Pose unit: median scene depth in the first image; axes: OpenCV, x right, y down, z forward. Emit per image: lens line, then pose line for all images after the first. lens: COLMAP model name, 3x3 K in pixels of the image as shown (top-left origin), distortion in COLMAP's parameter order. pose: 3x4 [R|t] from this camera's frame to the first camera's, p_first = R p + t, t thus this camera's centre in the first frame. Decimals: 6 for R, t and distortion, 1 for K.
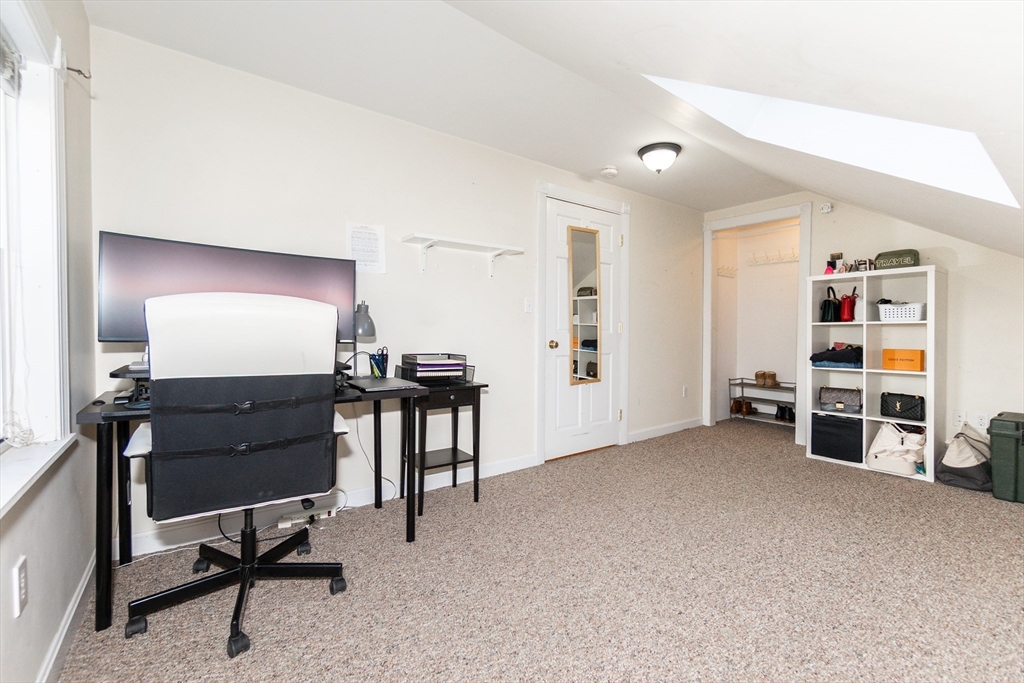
lens RADIAL K [[454.9, 0, 512.0], [0, 454.9, 341.5], [0, 0, 1]] dist [0.000891, 0.000132]
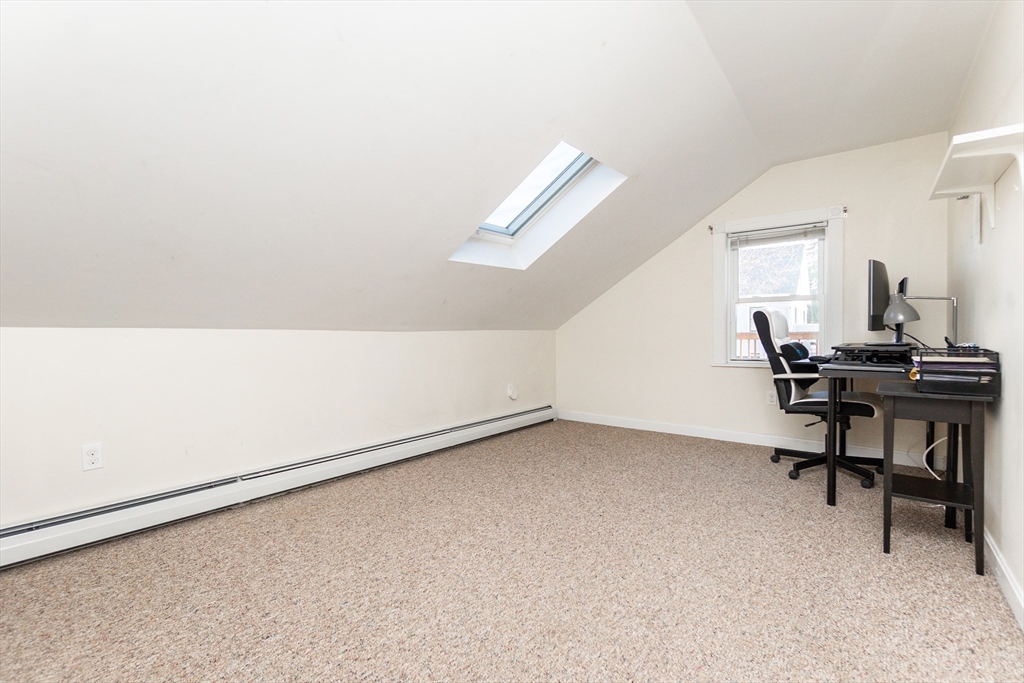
lens RADIAL K [[454.9, 0, 512.0], [0, 454.9, 341.5], [0, 0, 1]] dist [0.000891, 0.000132]
pose [[-0.968517, 0.004123, -0.248913, 0.809831], [-0.001988, 0.999703, 0.024292, 0.001212], [0.248939, 0.024022, -0.968221, 1.838589]]
